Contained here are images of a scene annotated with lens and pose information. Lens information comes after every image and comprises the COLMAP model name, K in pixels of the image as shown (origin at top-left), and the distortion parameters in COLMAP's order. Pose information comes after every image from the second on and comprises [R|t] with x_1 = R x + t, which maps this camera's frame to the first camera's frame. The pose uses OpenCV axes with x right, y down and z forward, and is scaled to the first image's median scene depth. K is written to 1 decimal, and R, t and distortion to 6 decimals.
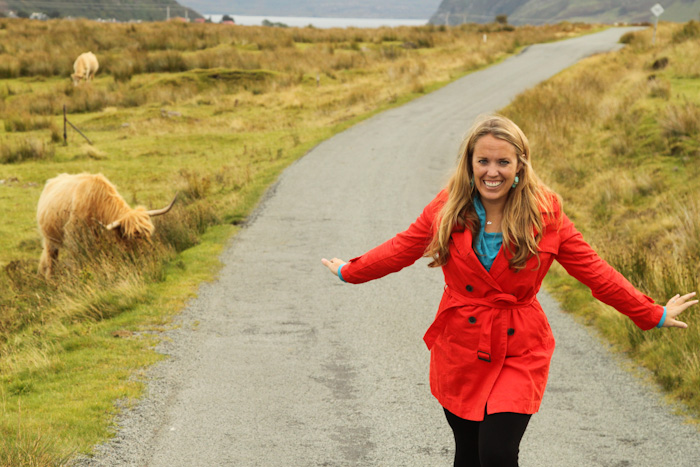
lens RADIAL K [[2400.5, 0, 350.0], [0, 2400.5, 233.5], [0, 0, 1]] dist [0.207703, 1.004033]
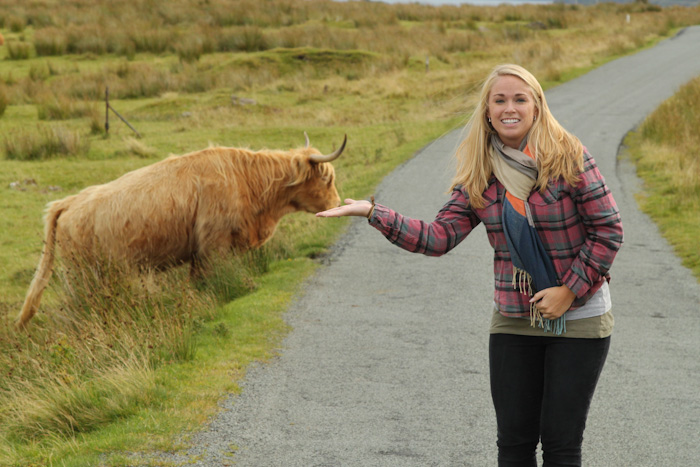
lens RADIAL K [[2626.1, 0, 350.0], [0, 2626.1, 233.5], [0, 0, 1]] dist [0.290837, 1.210396]
pose [[0.999011, 0.021604, -0.038857, -0.003659], [-0.021688, 0.999763, -0.001737, -0.004516], [0.038810, 0.002578, 0.999243, 0.113350]]
